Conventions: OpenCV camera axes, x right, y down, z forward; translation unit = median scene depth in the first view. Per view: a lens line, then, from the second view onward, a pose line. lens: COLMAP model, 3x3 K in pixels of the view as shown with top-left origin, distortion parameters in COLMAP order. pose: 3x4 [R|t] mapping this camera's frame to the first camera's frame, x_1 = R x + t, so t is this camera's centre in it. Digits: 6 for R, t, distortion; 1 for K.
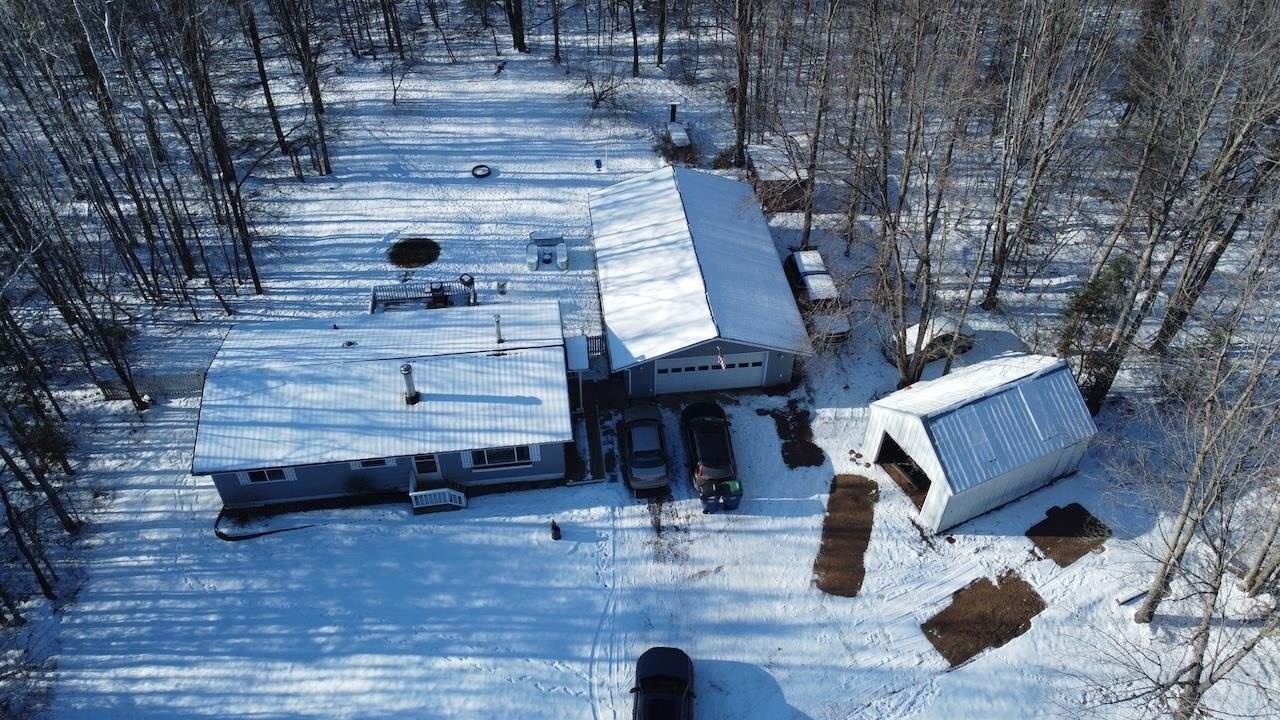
lens RADIAL K [[966.6, 0, 638.4], [0, 966.6, 342.2], [0, 0, 1]] dist [0.008445, -0.010113]
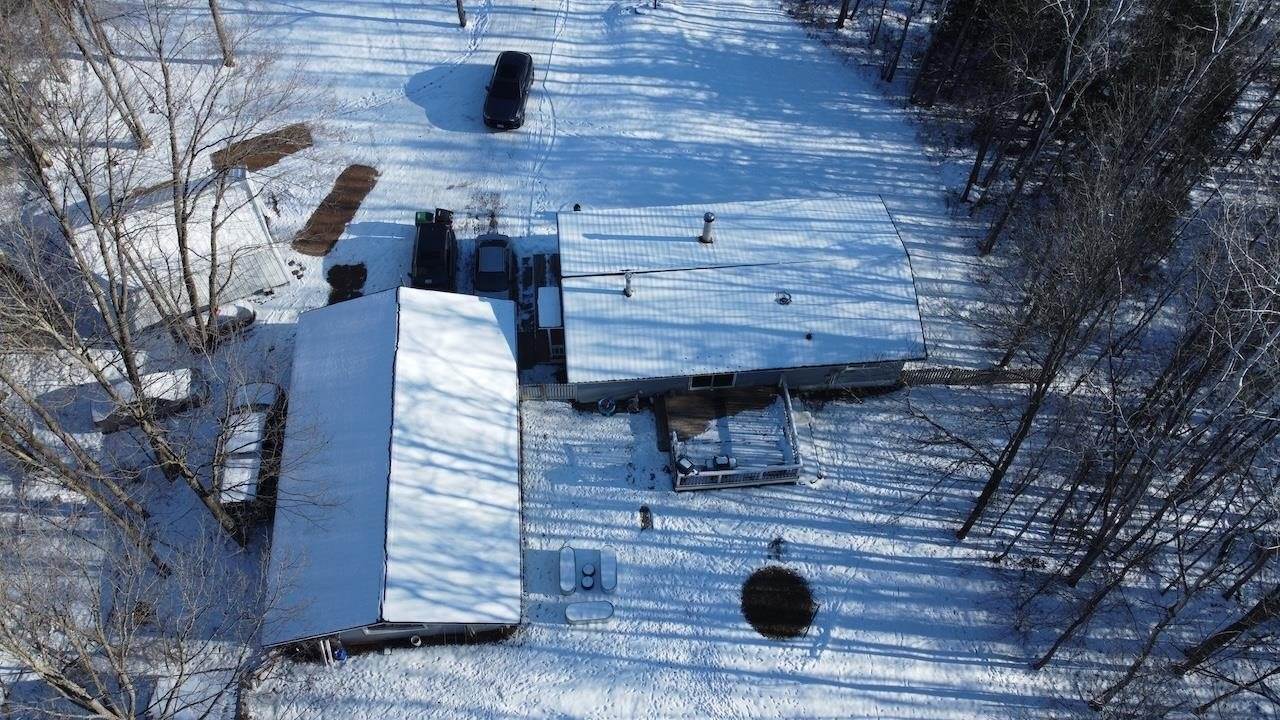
lens RADIAL K [[966.6, 0, 633.7], [0, 966.6, 354.6], [0, 0, 1]] dist [0.008445, -0.010113]
pose [[-0.999206, -0.039839, 0.000107, -0.159216], [0.007205, -0.178061, 0.983993, -1.002739], [-0.039182, 0.983213, 0.178207, 0.928637]]
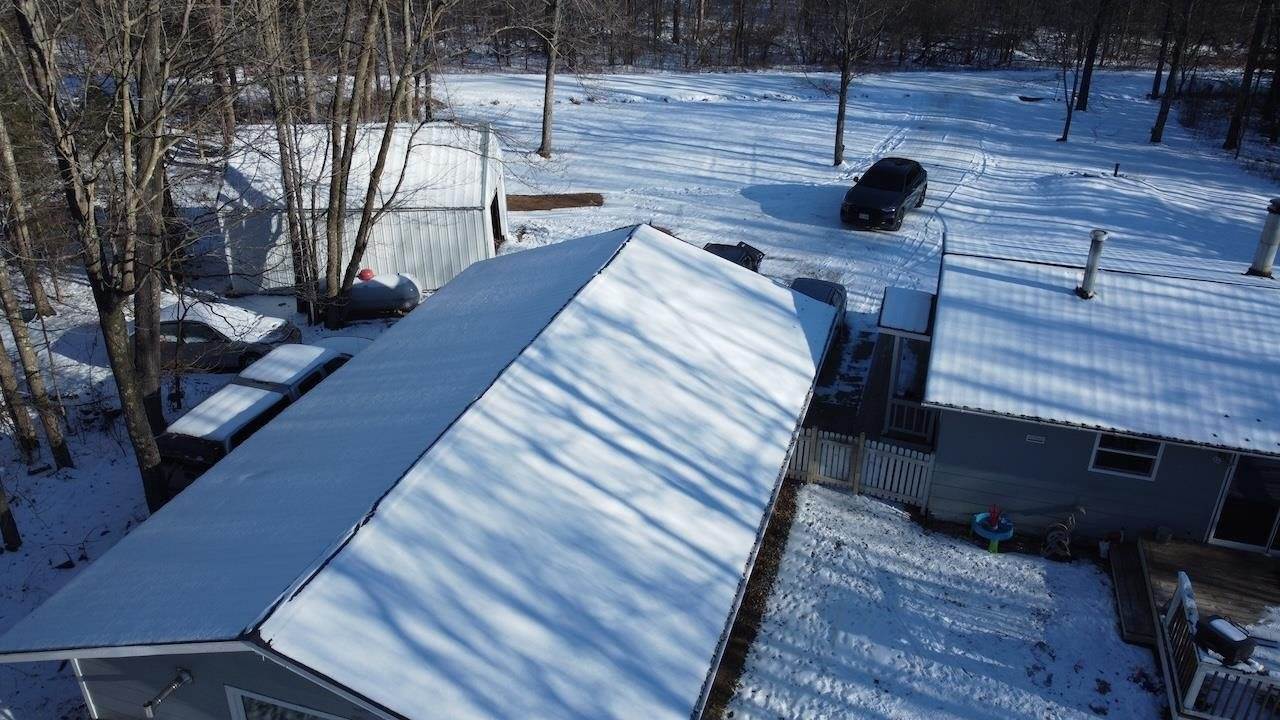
lens RADIAL K [[966.6, 0, 638.1], [0, 966.6, 355.2], [0, 0, 1]] dist [0.008445, -0.010113]
pose [[-0.905934, -0.196796, 0.374908, -0.136182], [0.282967, 0.377283, 0.881809, -0.472581], [-0.314982, 0.904947, -0.286107, 1.277525]]
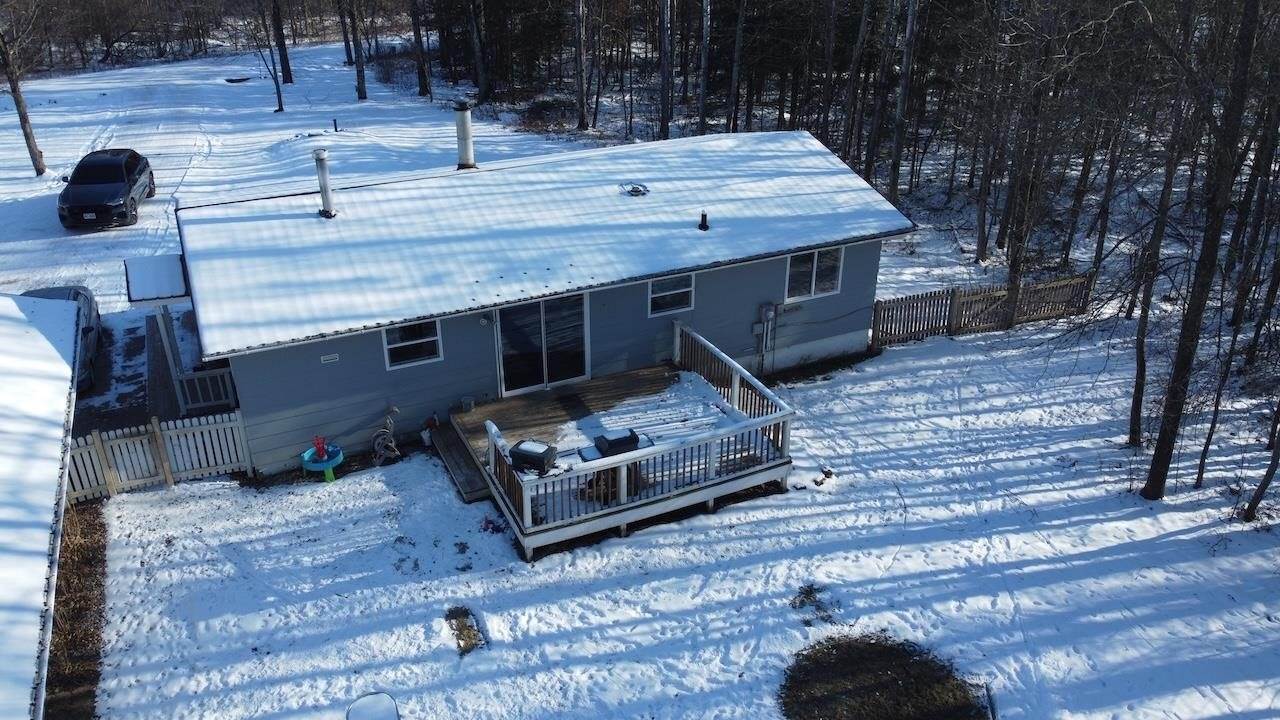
lens RADIAL K [[966.6, 0, 635.8], [0, 966.6, 353.9], [0, 0, 1]] dist [0.008445, -0.010113]
pose [[-0.949646, 0.139483, -0.280564, -0.151349], [-0.212815, 0.370059, 0.904304, -0.448708], [0.229961, 0.918477, -0.321741, 1.301165]]
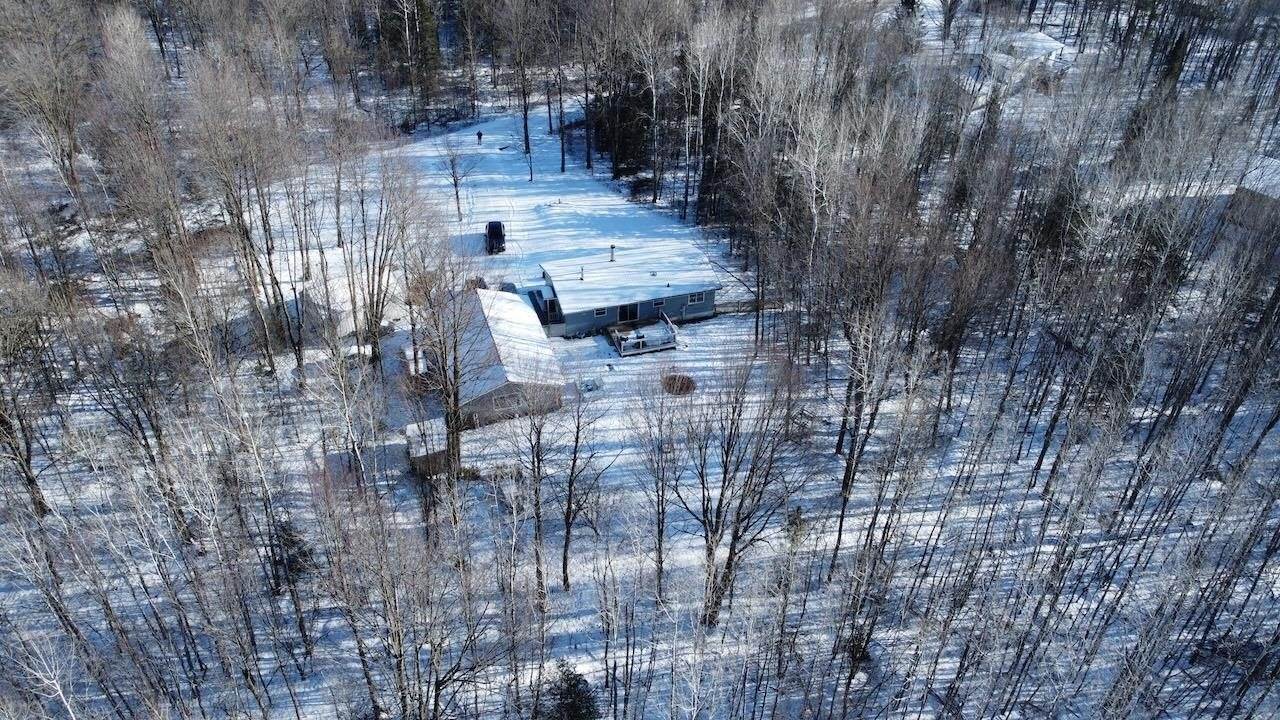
lens RADIAL K [[966.6, 0, 638.5], [0, 966.6, 357.7], [0, 0, 1]] dist [0.008445, -0.010113]
pose [[-0.981146, 0.097013, -0.167155, 0.104353], [-0.142806, 0.218863, 0.965249, -2.065971], [0.130226, 0.970921, -0.200883, 1.664412]]
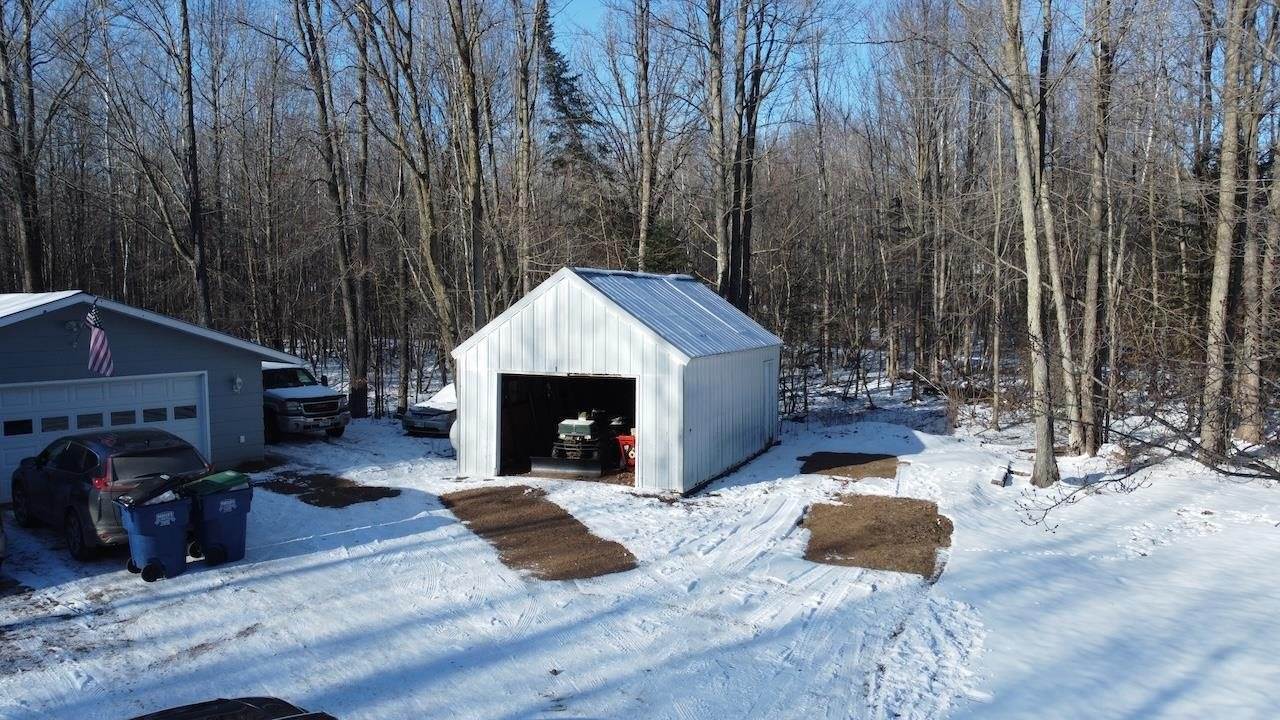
lens RADIAL K [[966.6, 0, 627.1], [0, 966.6, 354.7], [0, 0, 1]] dist [0.008445, -0.010113]
pose [[0.756649, -0.057431, 0.651295, -0.019528], [0.450847, 0.767263, -0.456119, 0.342123], [-0.473519, 0.638755, 0.606441, 0.664696]]
